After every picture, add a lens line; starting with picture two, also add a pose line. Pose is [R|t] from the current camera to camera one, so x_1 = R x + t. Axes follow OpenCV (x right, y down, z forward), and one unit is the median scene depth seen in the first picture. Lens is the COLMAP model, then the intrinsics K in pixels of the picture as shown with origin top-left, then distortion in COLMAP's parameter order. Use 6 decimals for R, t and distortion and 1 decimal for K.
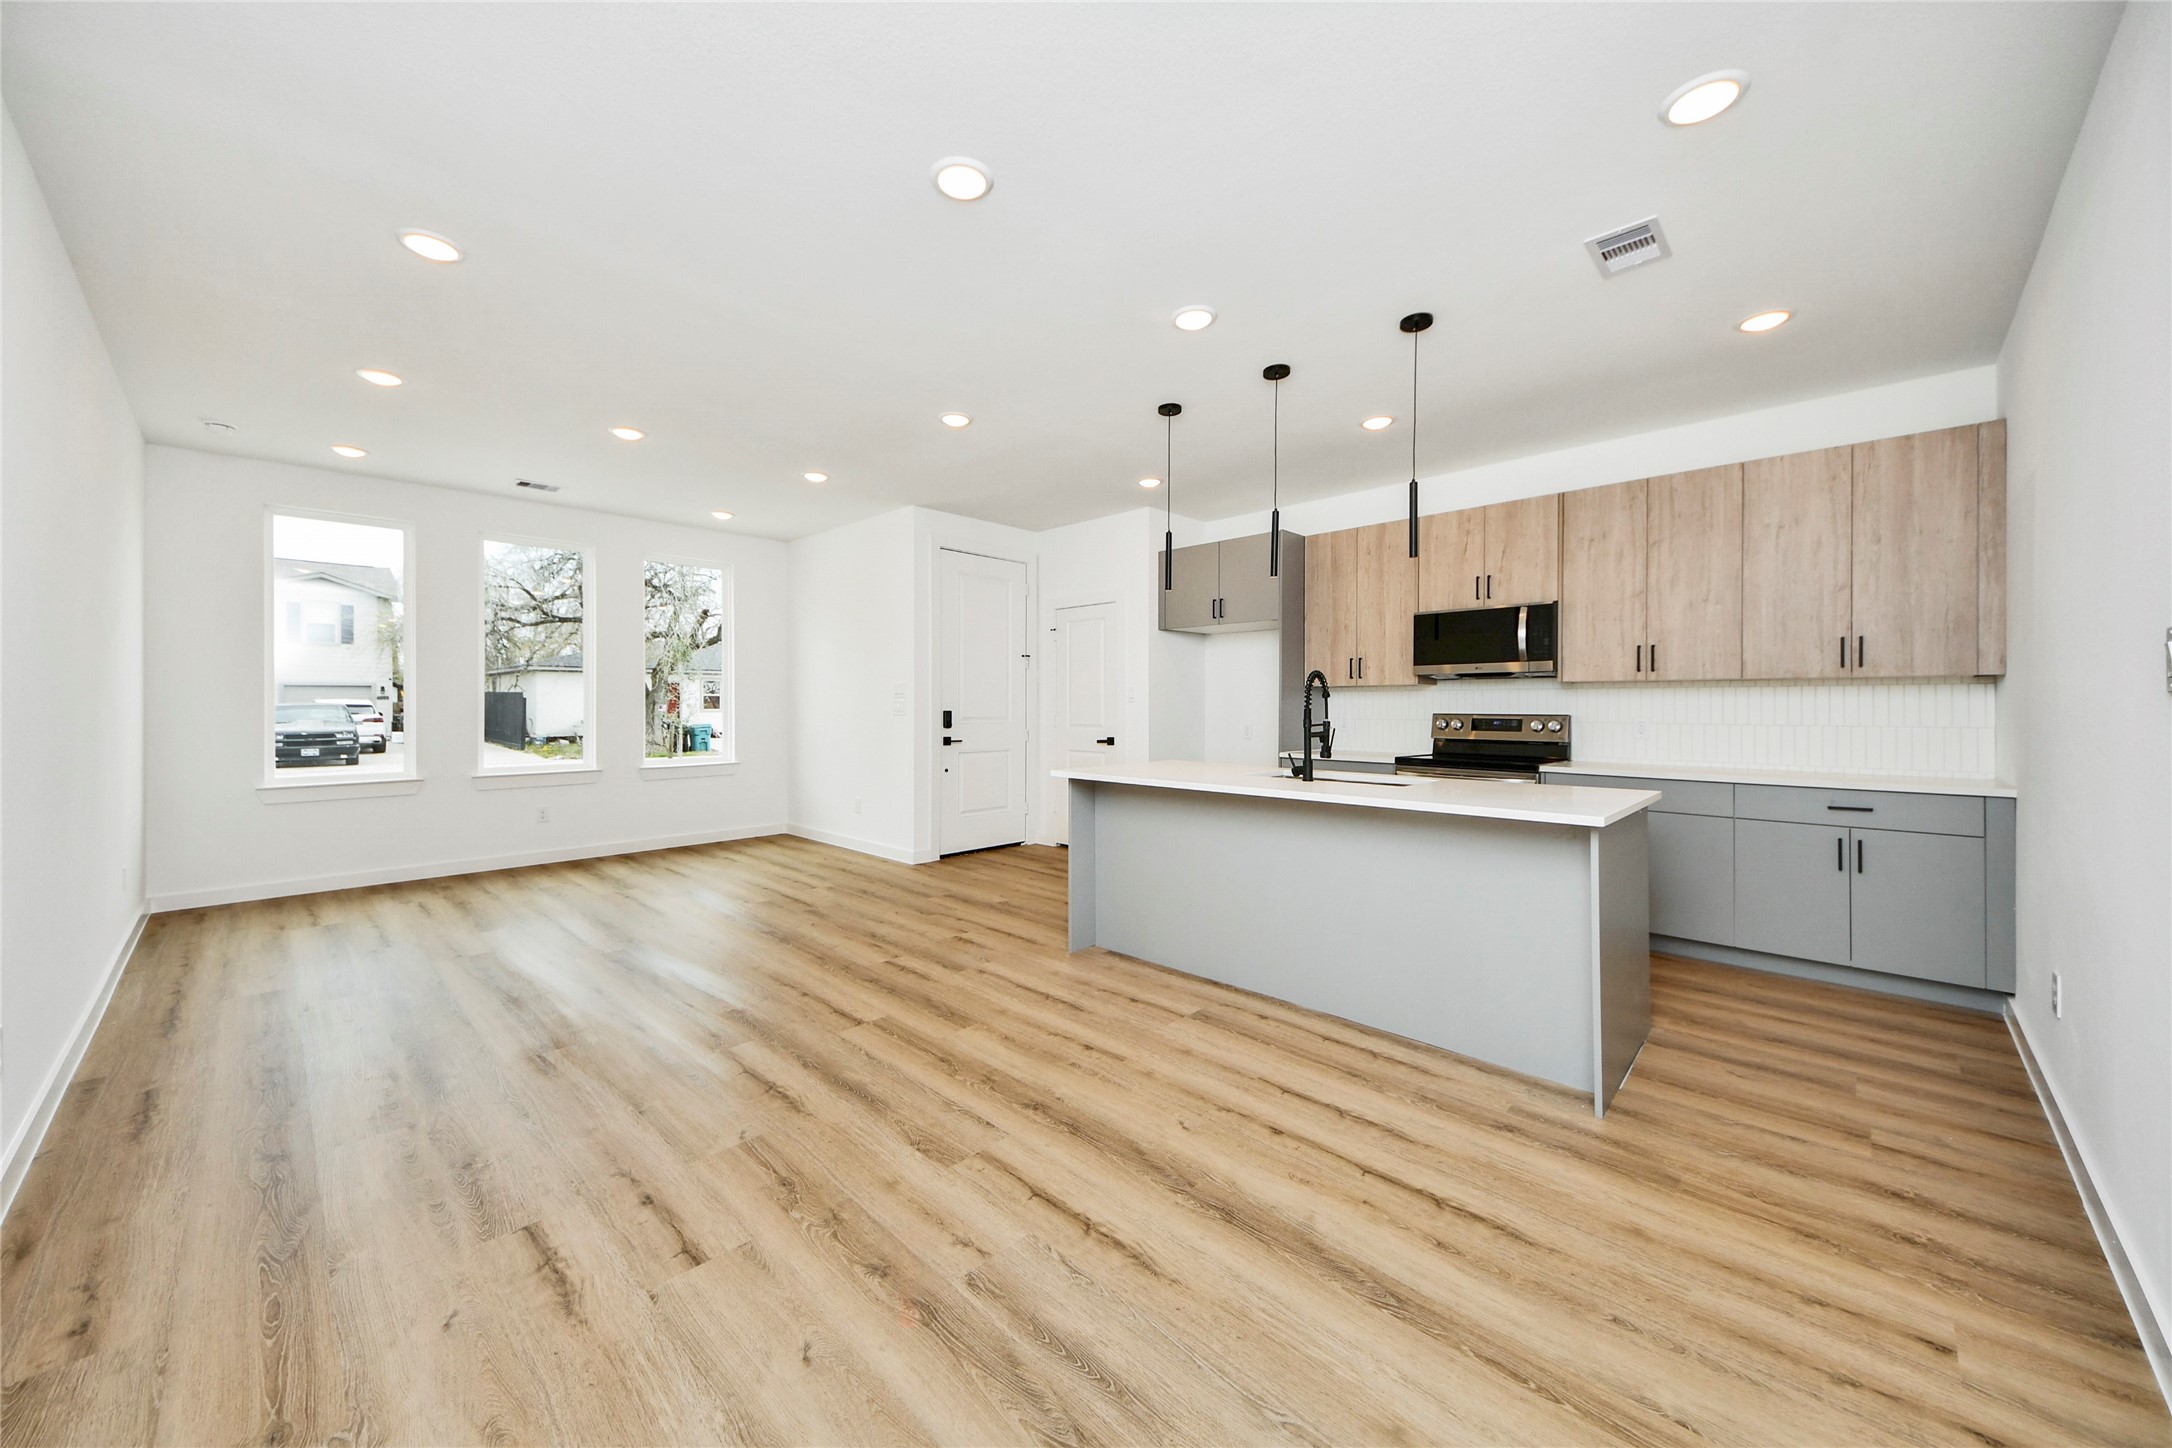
lens RADIAL K [[781.0, 0, 1087.0], [0, 781.0, 721.5], [0, 0, 1]] dist [0.036119, -0.010356]
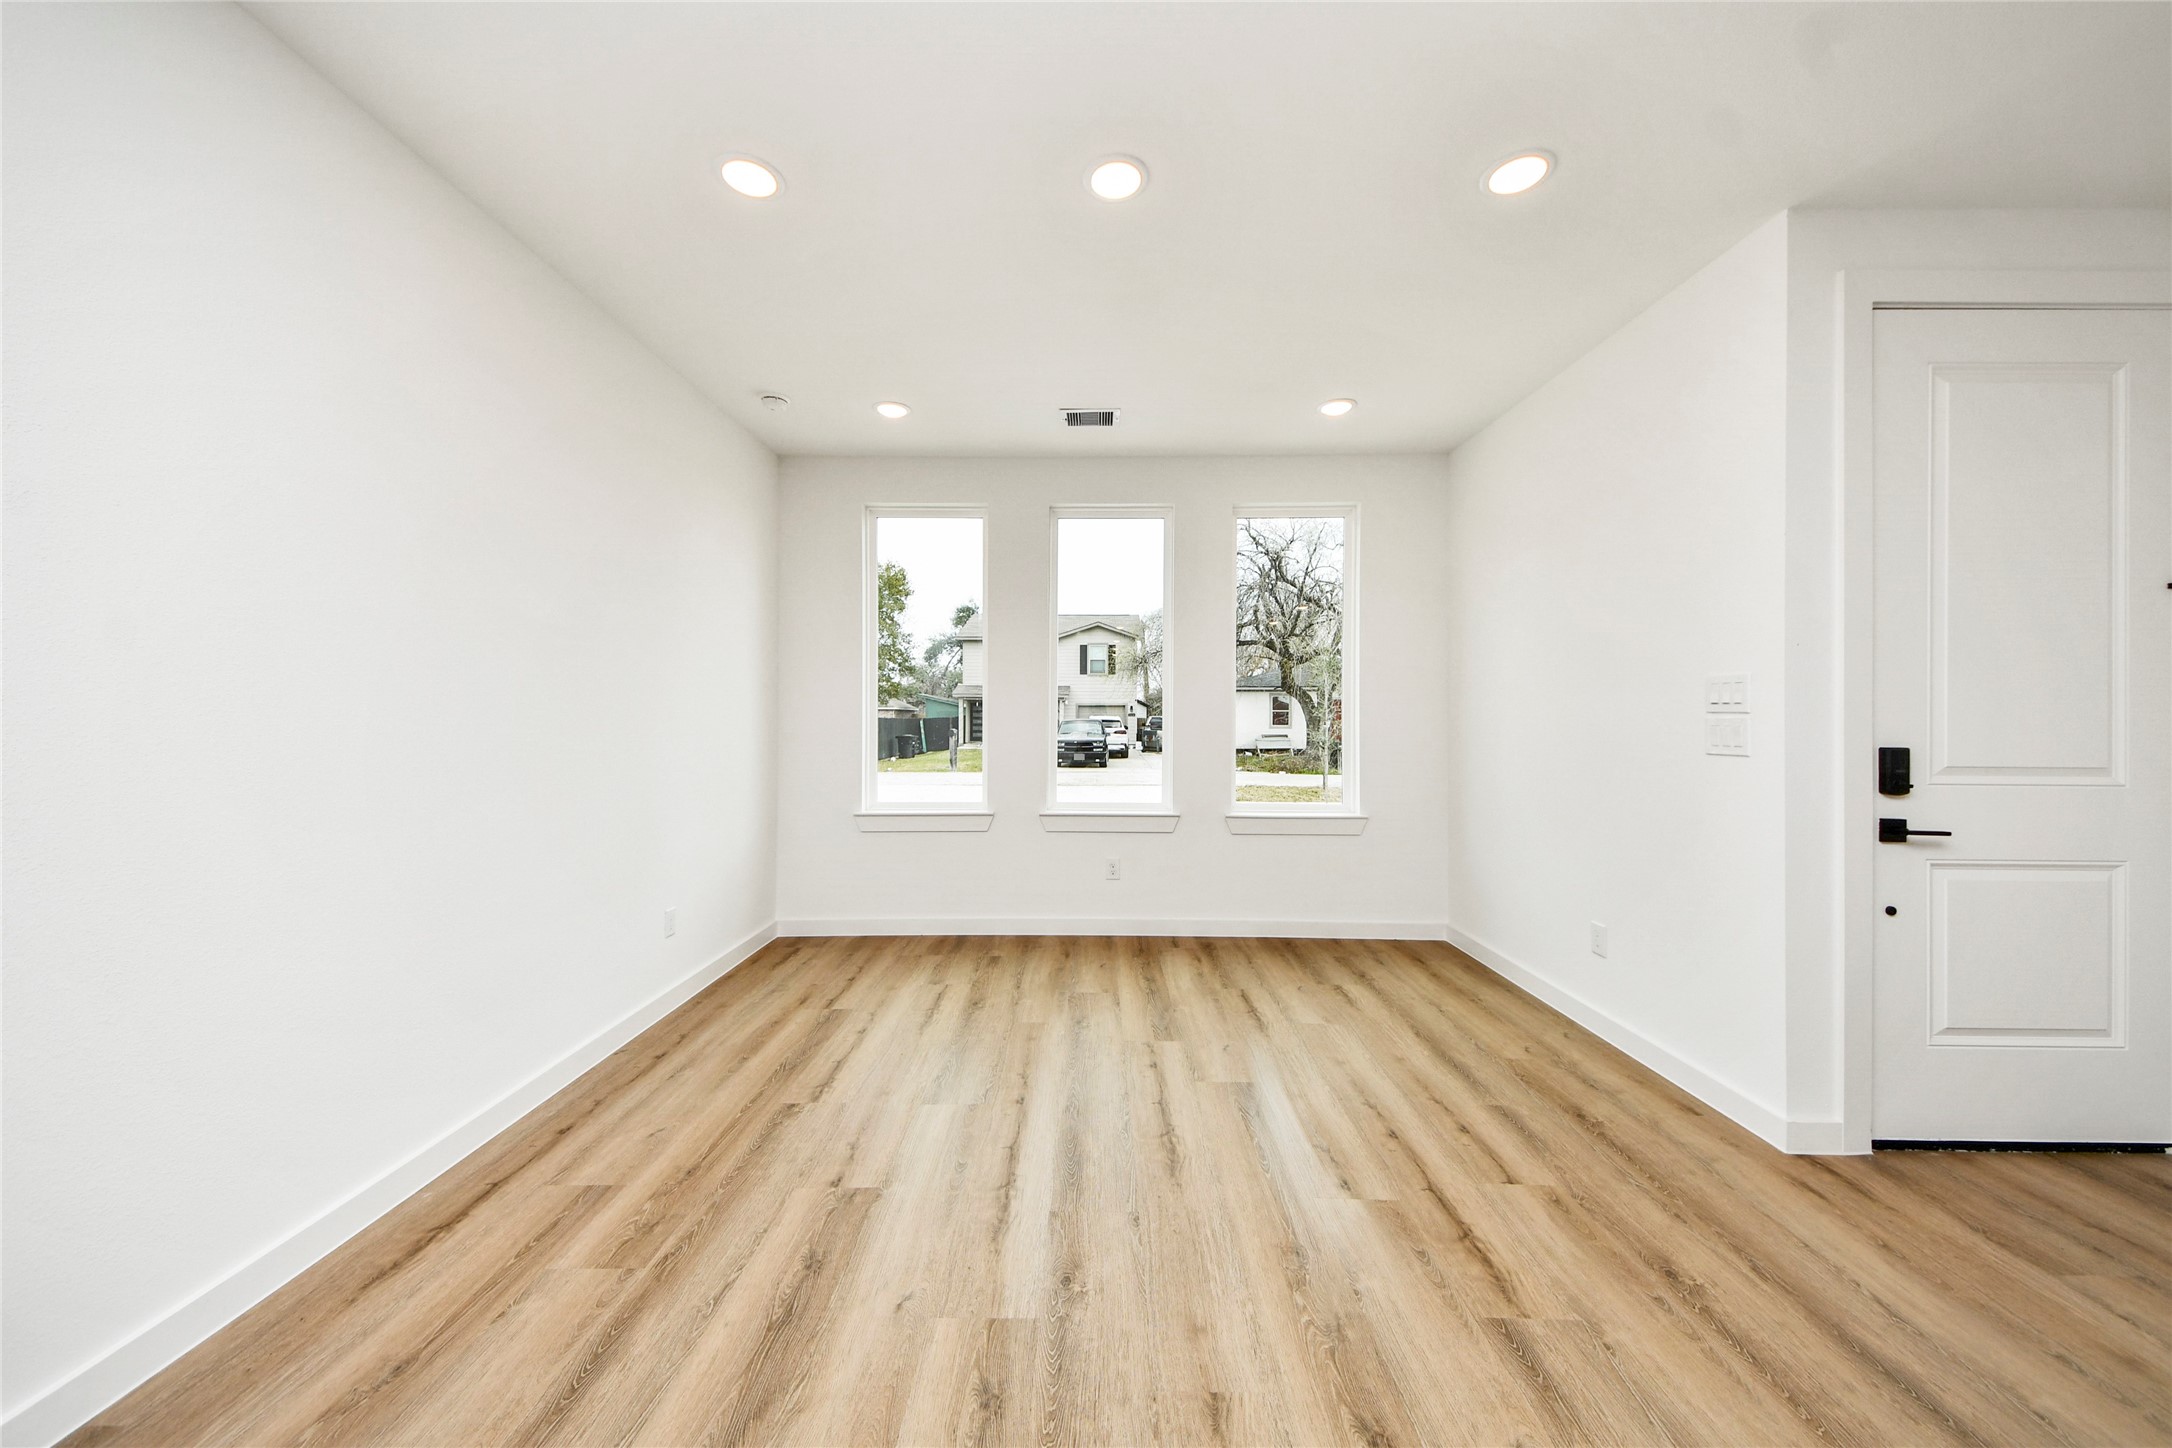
lens RADIAL K [[781.0, 0, 1094.6], [0, 781.0, 715.0], [0, 0, 1]] dist [0.036119, -0.010356]
pose [[0.697344, 0.000306, -0.716736, -0.257960], [-0.020879, 0.999584, -0.019888, -0.021135], [0.716432, 0.028833, 0.697060, 0.703612]]
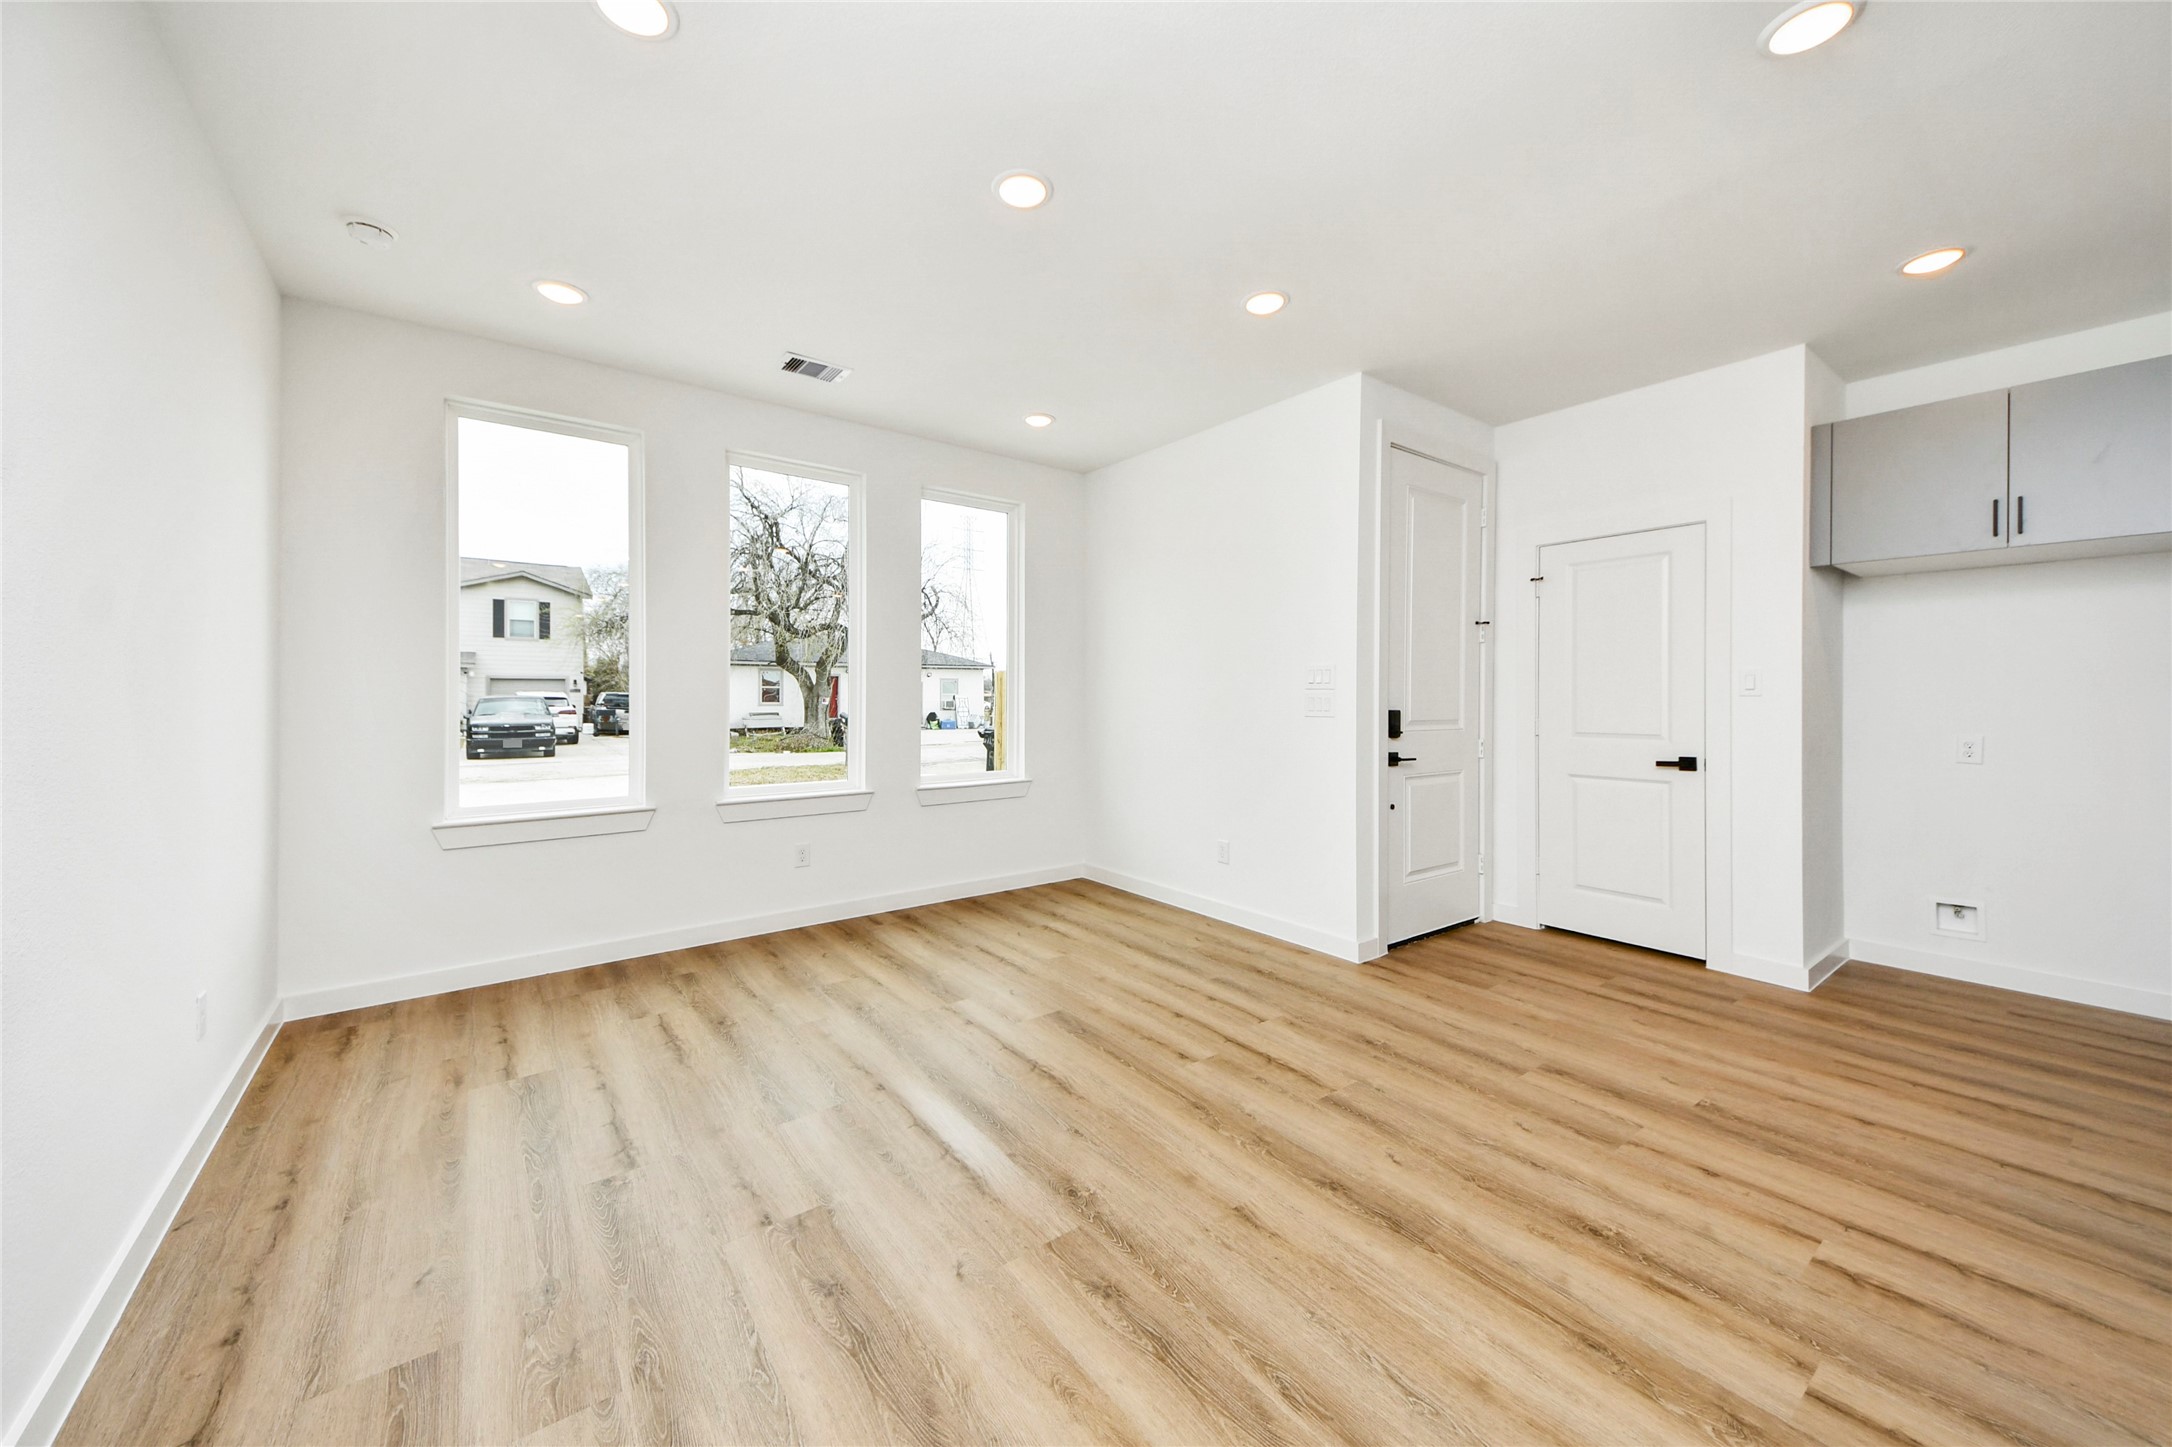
lens RADIAL K [[781.0, 0, 1086.3], [0, 781.0, 712.2], [0, 0, 1]] dist [0.036119, -0.010356]
pose [[0.989338, 0.004970, -0.145551, -0.499165], [-0.005455, 0.999981, -0.002932, -0.014506], [0.145534, 0.003694, 0.989346, 0.525113]]
